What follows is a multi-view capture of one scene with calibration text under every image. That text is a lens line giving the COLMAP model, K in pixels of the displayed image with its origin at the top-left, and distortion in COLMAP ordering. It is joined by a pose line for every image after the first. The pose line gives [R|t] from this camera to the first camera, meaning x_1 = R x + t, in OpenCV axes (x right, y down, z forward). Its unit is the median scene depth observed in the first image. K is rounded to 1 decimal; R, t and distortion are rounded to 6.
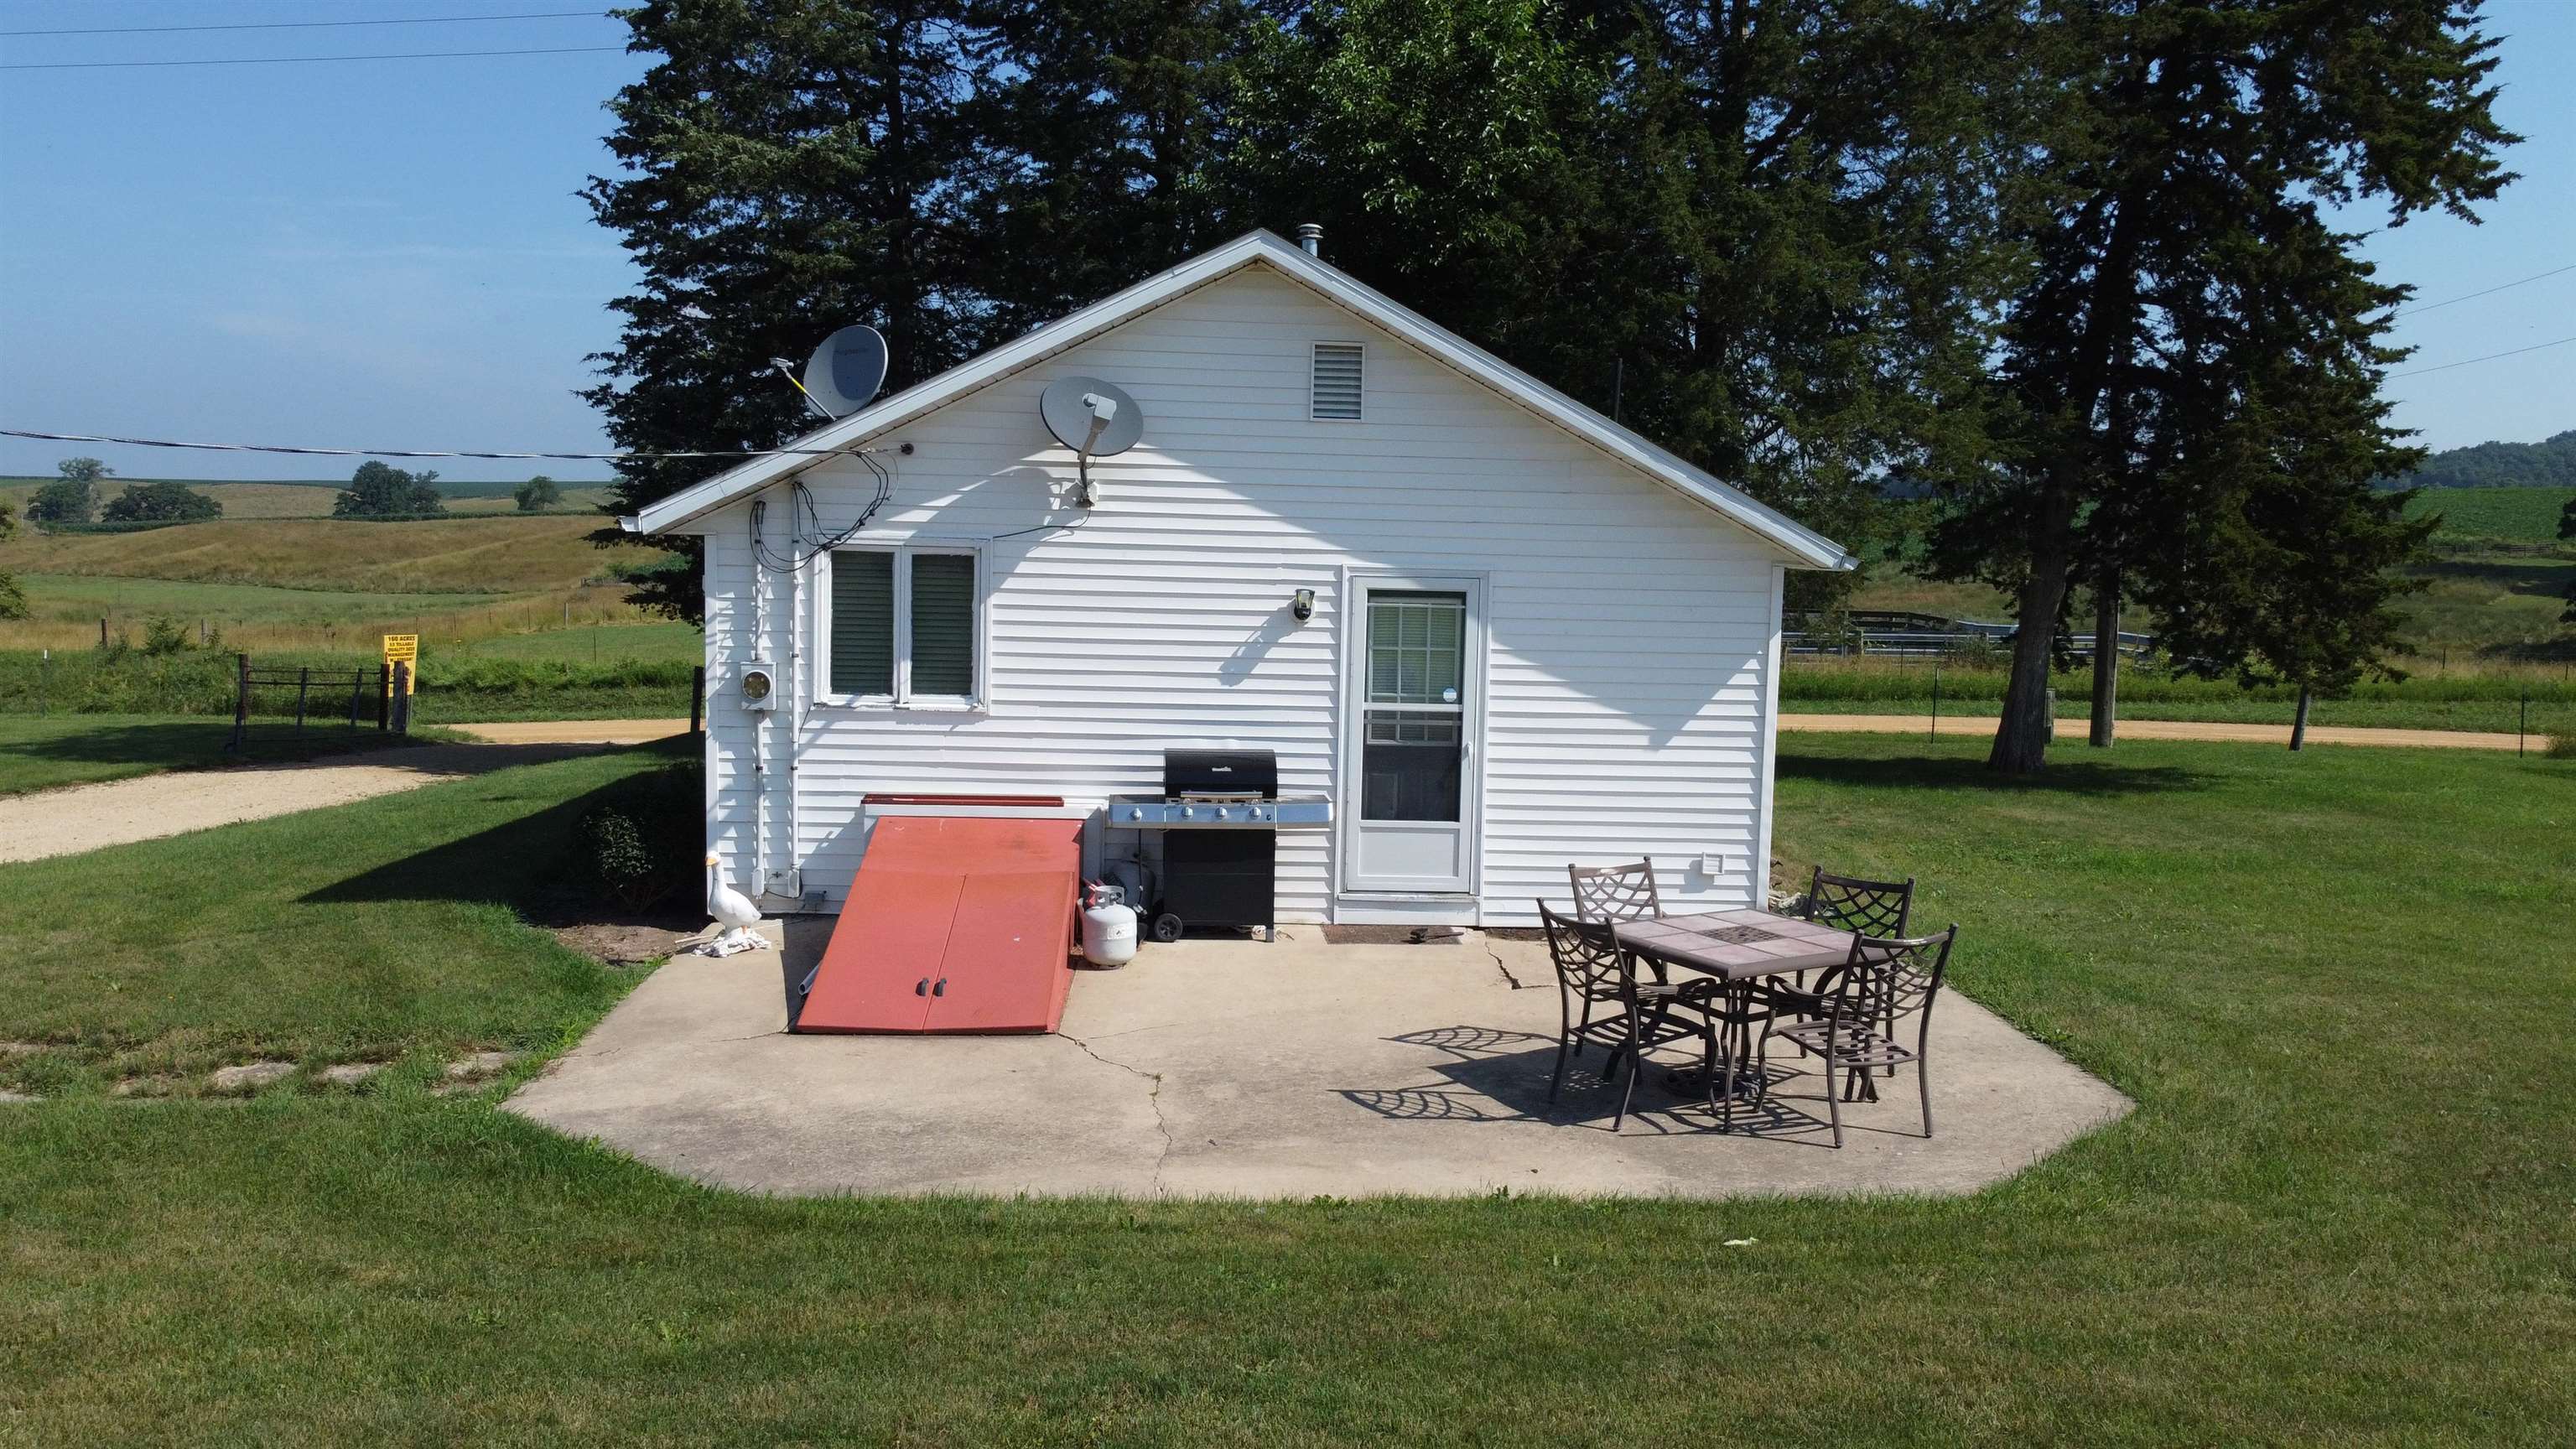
lens RADIAL K [[1962.8, 0, 1304.2], [0, 1962.8, 709.9], [0, 0, 1]] dist [-0.001425, -0.003999]
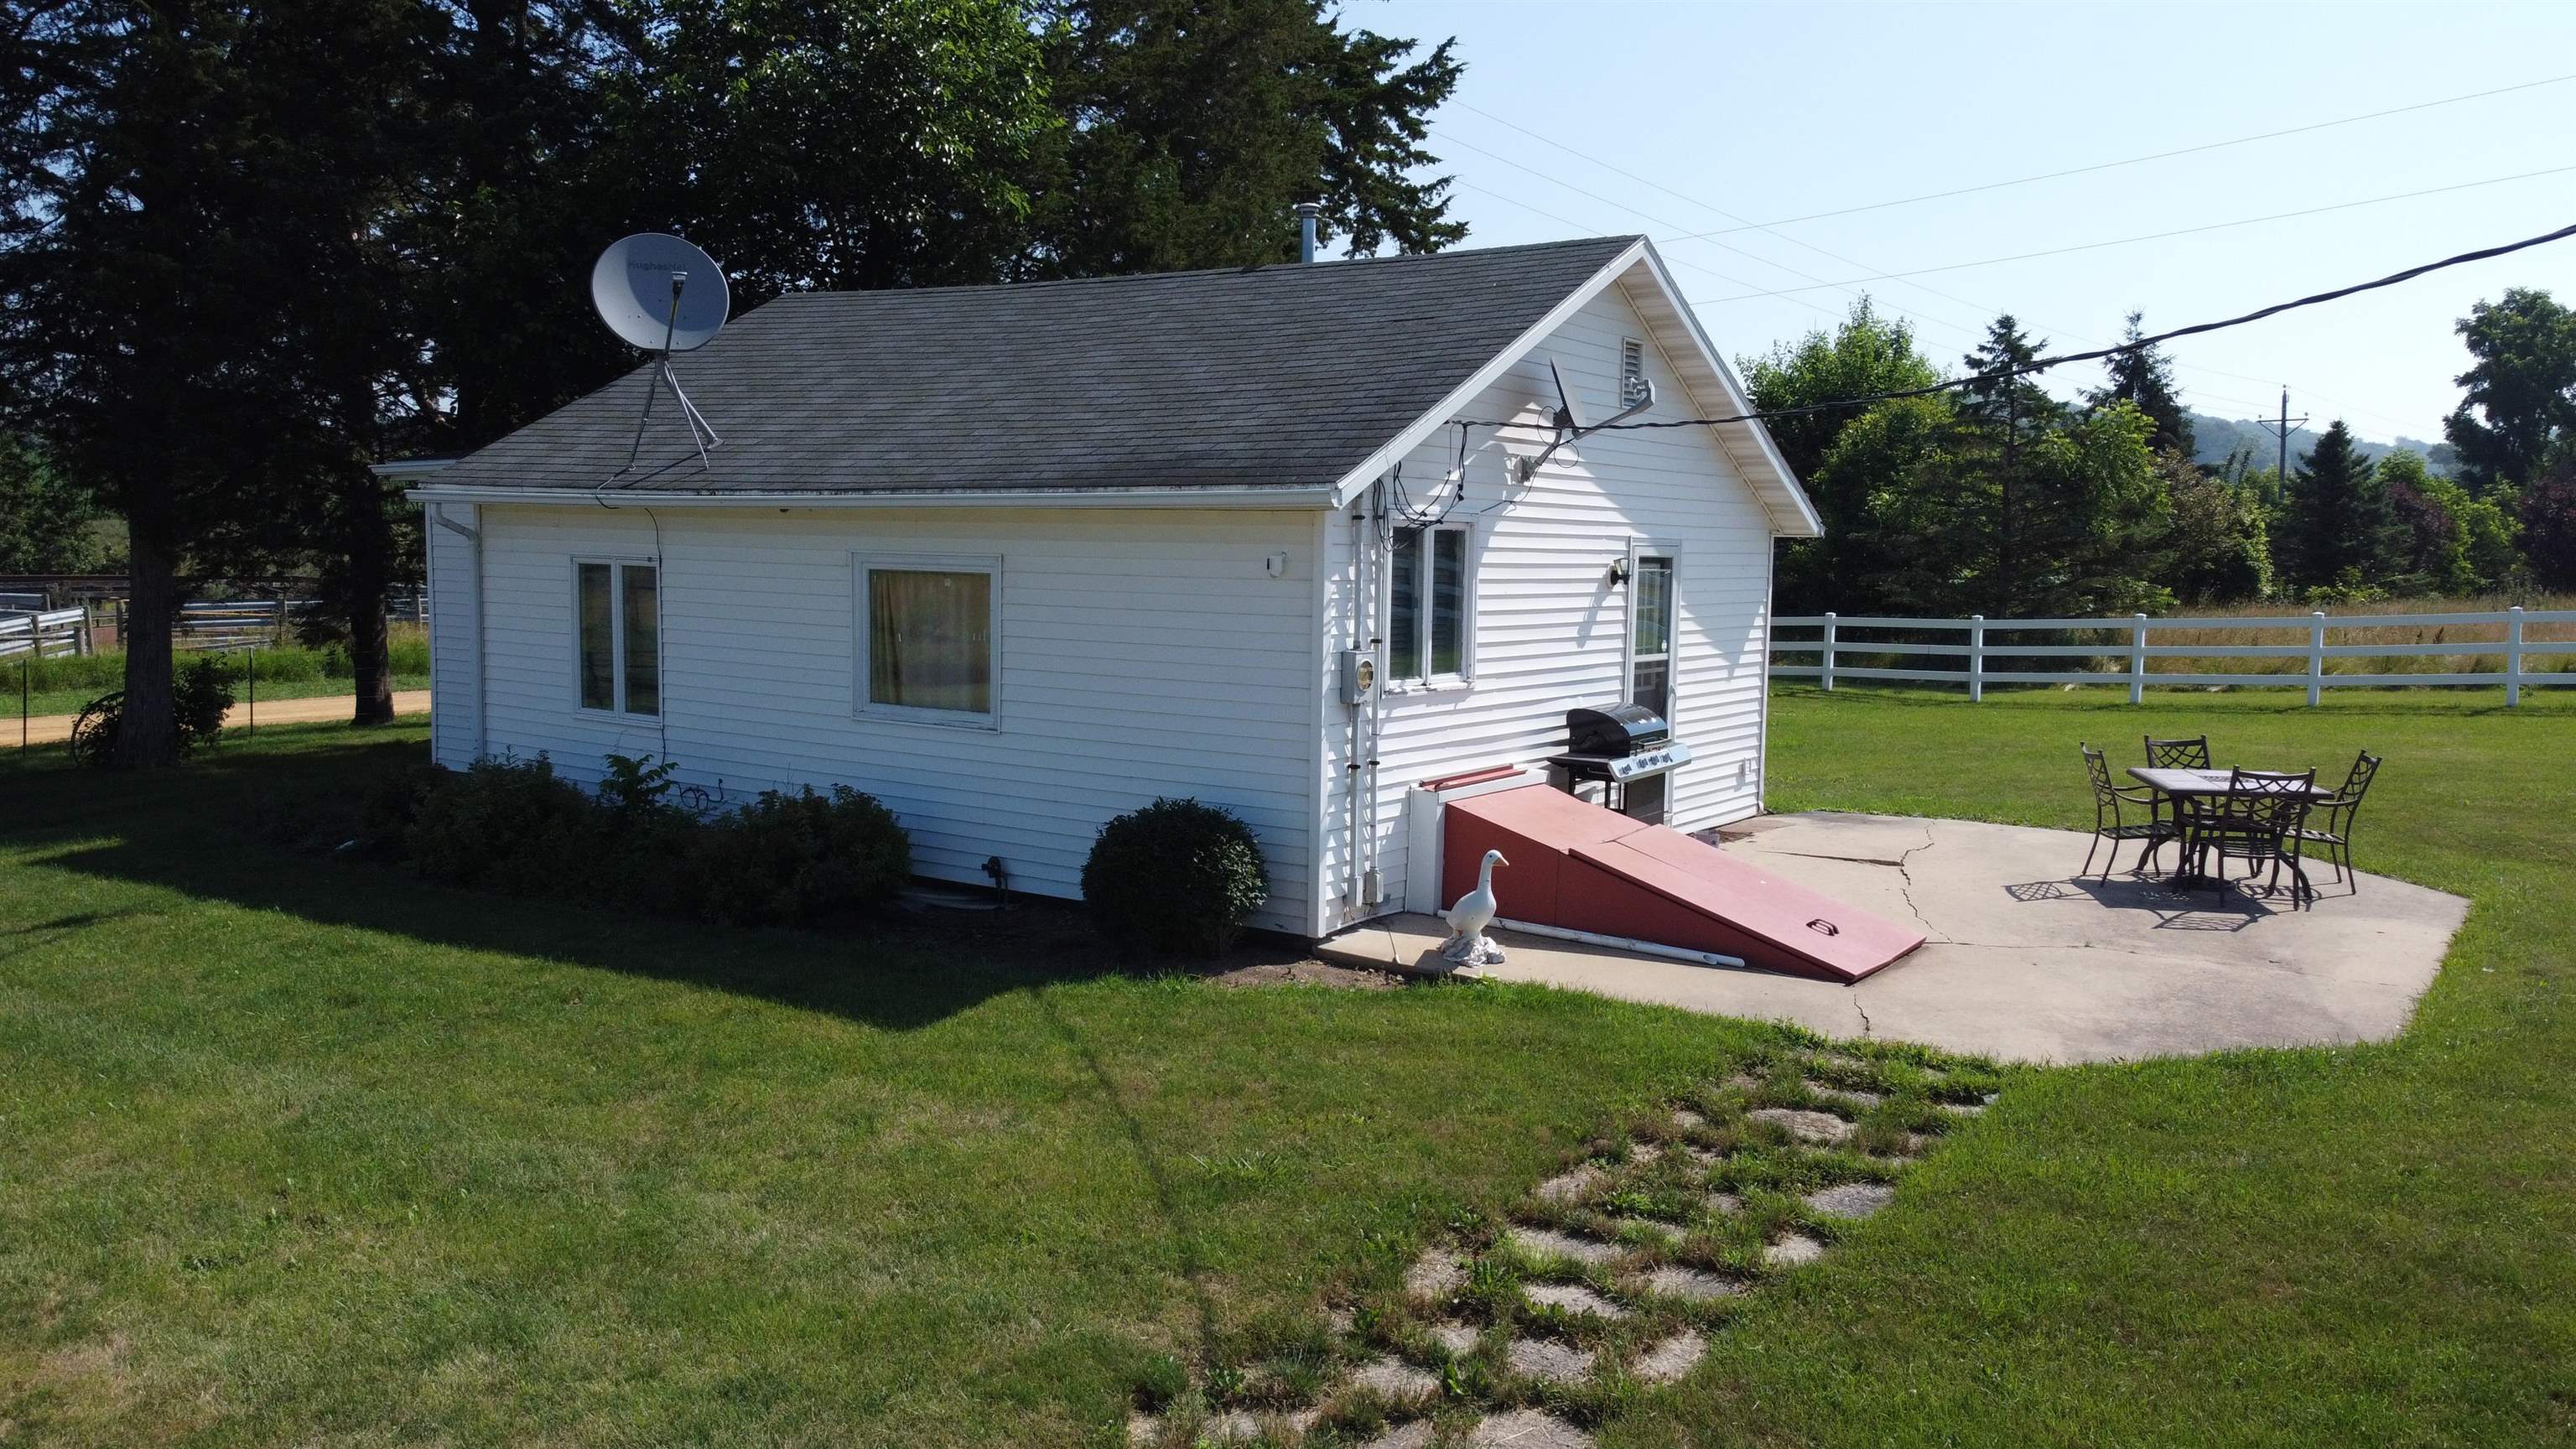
lens RADIAL K [[1962.8, 0, 1284.0], [0, 1962.8, 739.5], [0, 0, 1]] dist [-0.001425, -0.003999]
pose [[0.597519, -0.091362, 0.796633, -1.016084], [0.063893, 0.995754, 0.066275, -0.044805], [-0.799305, 0.011299, 0.600819, 0.478717]]
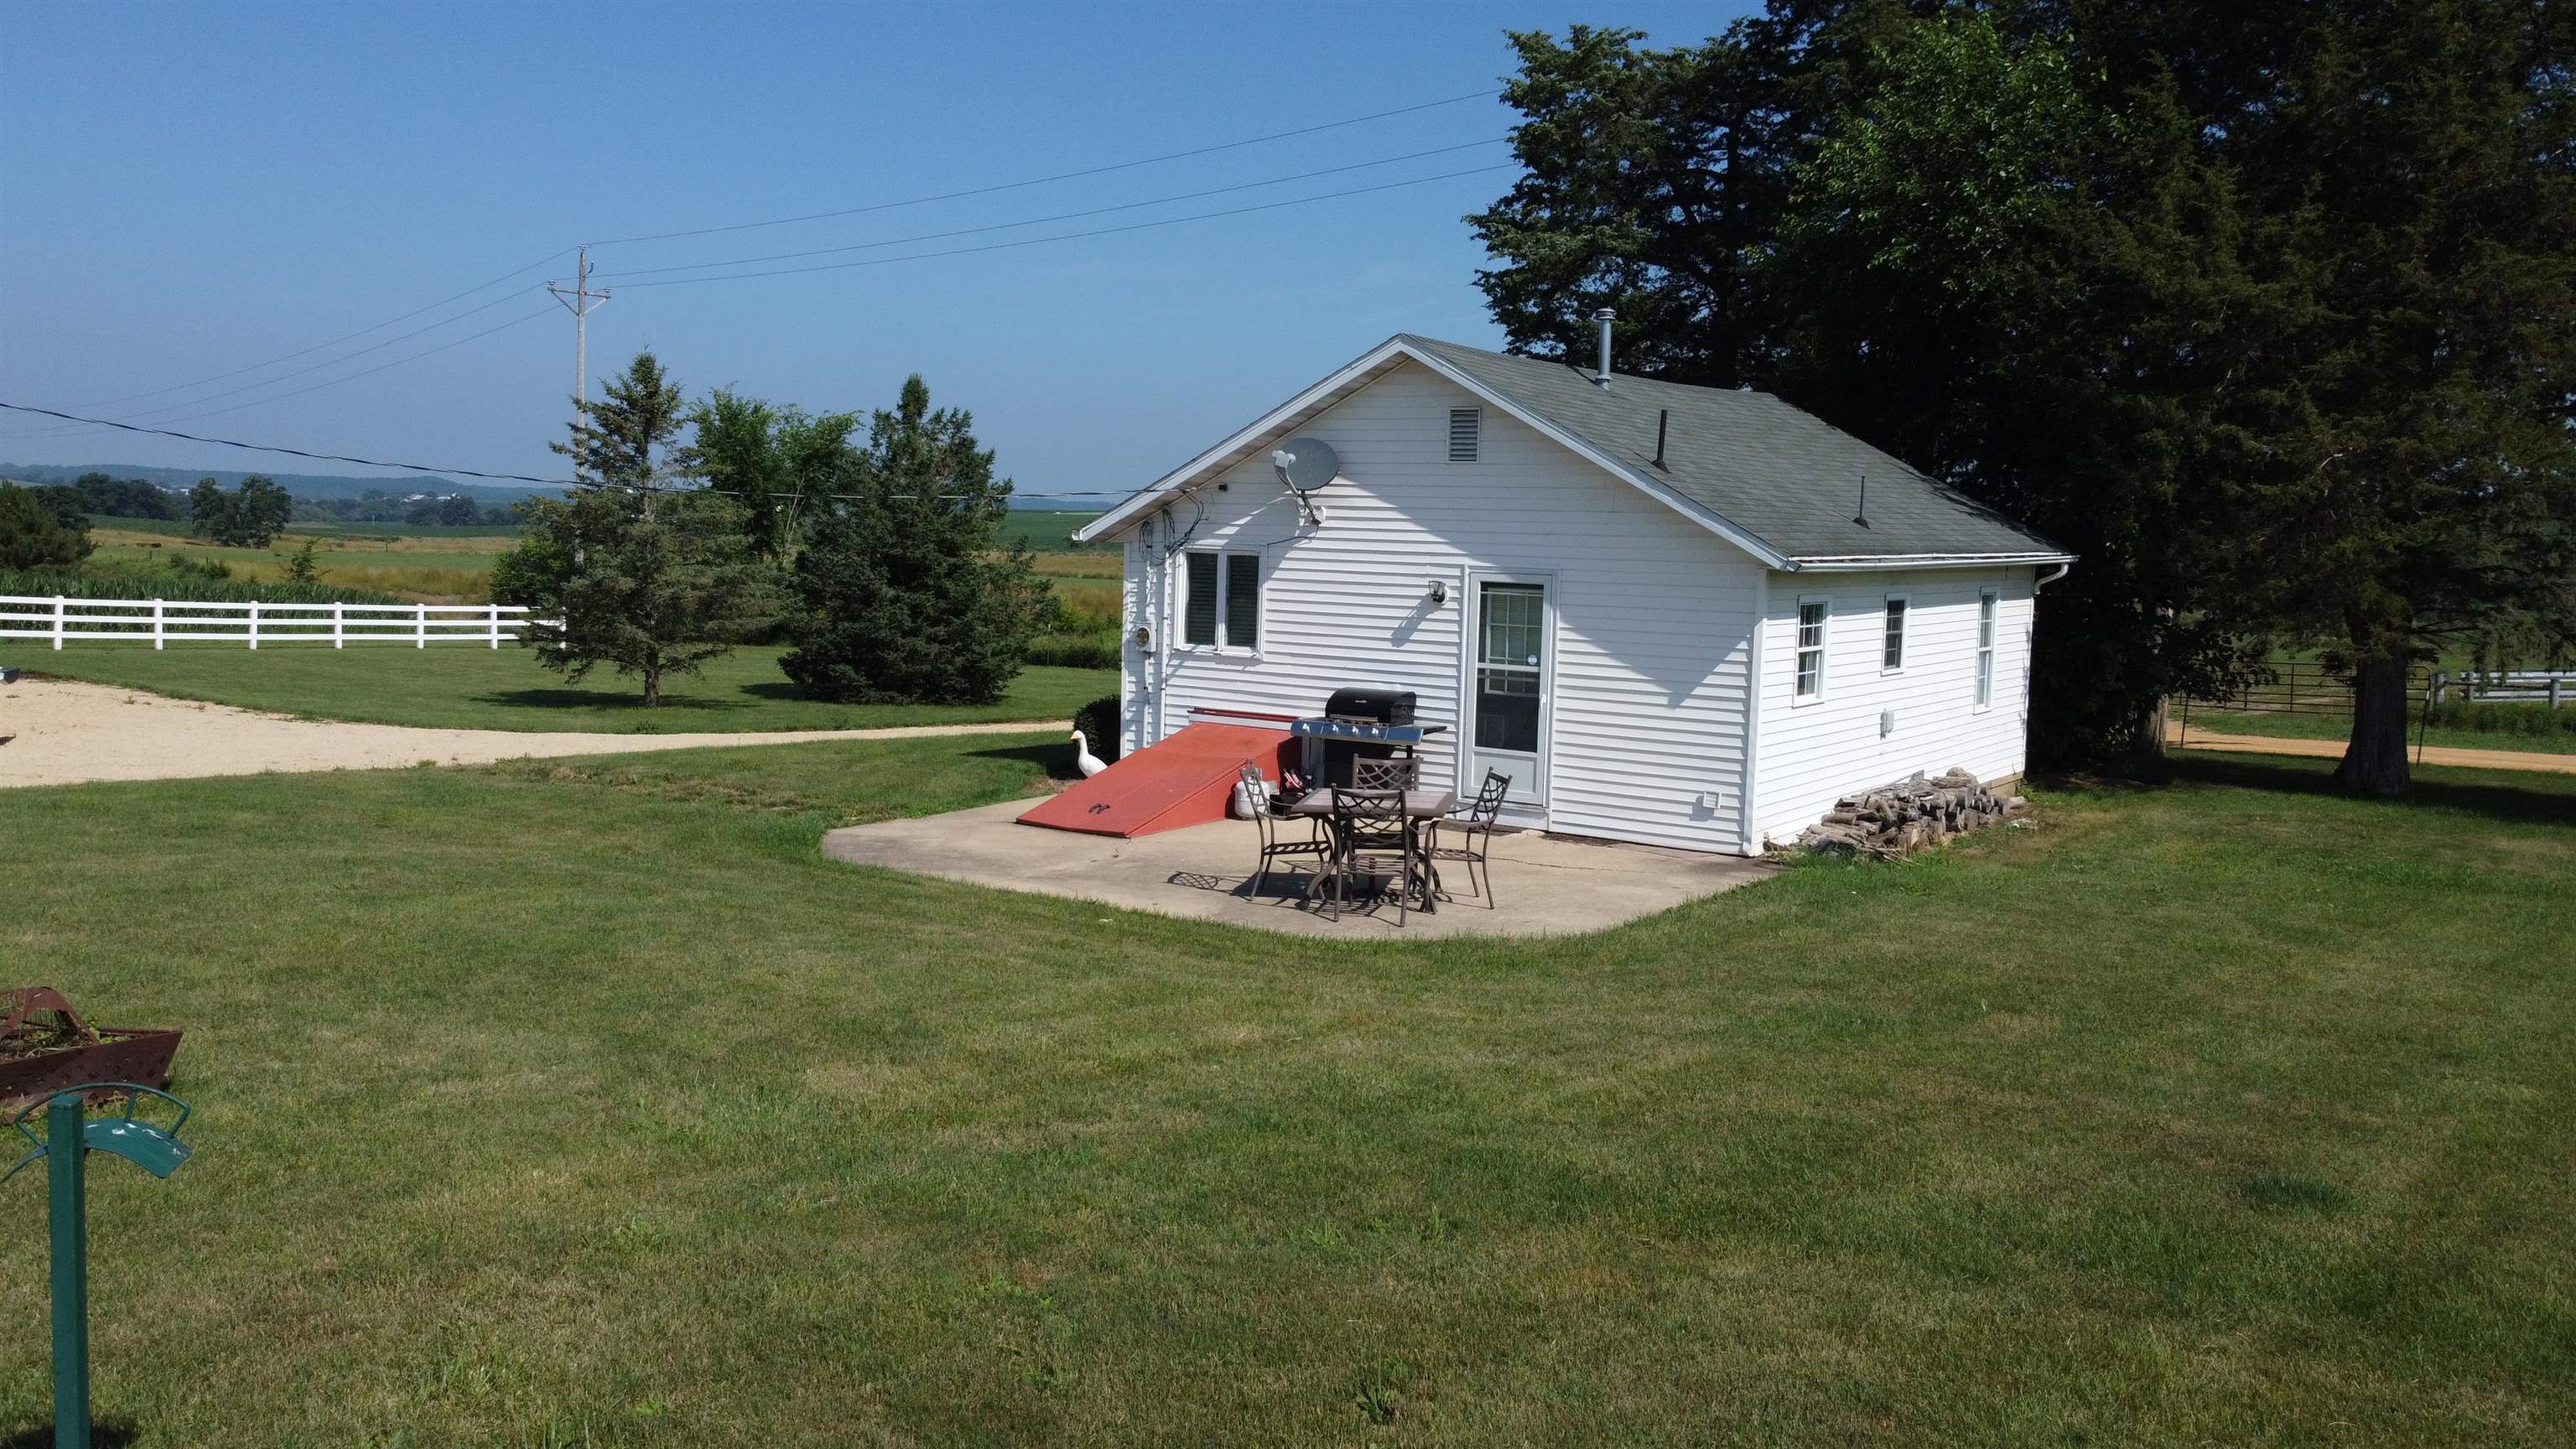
lens RADIAL K [[1962.8, 0, 1272.9], [0, 1962.8, 728.1], [0, 0, 1]] dist [-0.001425, -0.003999]
pose [[0.784063, 0.059548, -0.617818, 0.790116], [-0.063313, 0.997868, 0.015831, 0.030177], [0.617444, 0.026703, 0.786162, -0.191746]]
